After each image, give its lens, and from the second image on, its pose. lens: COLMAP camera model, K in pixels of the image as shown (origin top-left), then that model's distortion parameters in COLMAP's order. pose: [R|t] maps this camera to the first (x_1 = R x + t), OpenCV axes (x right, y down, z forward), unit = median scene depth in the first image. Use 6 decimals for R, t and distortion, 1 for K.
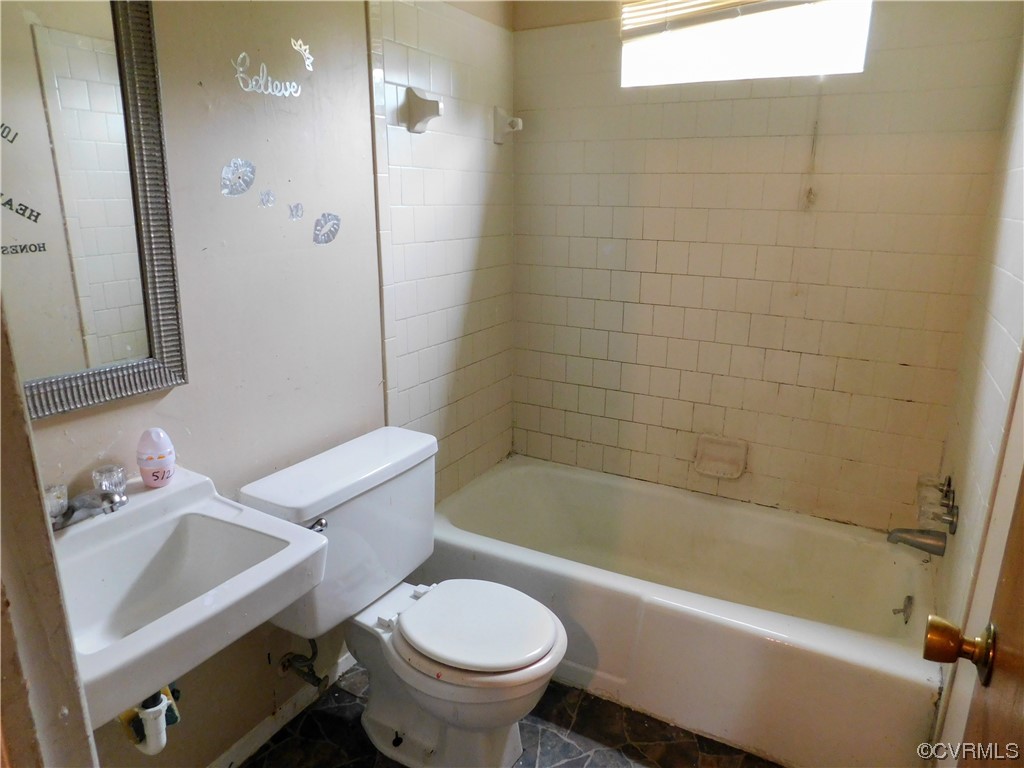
lens RADIAL K [[672.6, 0, 518.4], [0, 672.6, 385.4], [0, 0, 1]] dist [-0.070148, 0.049367]
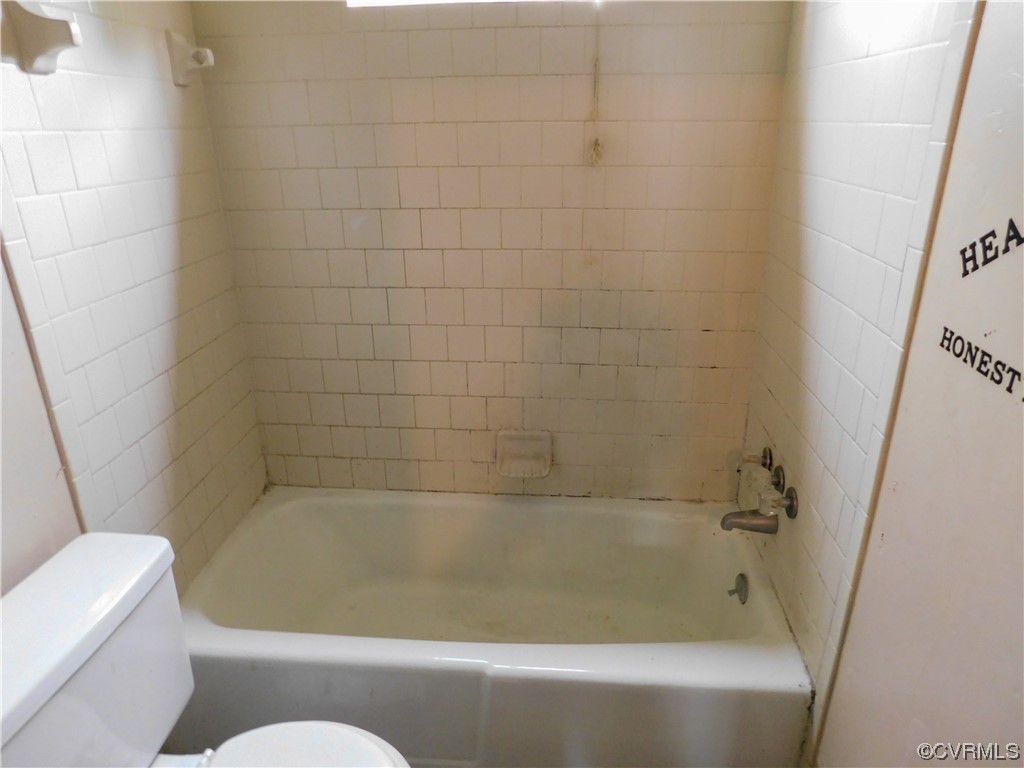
lens RADIAL K [[672.6, 0, 514.6], [0, 672.6, 381.5], [0, 0, 1]] dist [-0.070148, 0.049367]
pose [[0.913864, -0.166906, 0.370128, -0.018541], [0.127829, 0.983516, 0.127893, -0.105205], [-0.385373, -0.069564, 0.920135, 0.215858]]
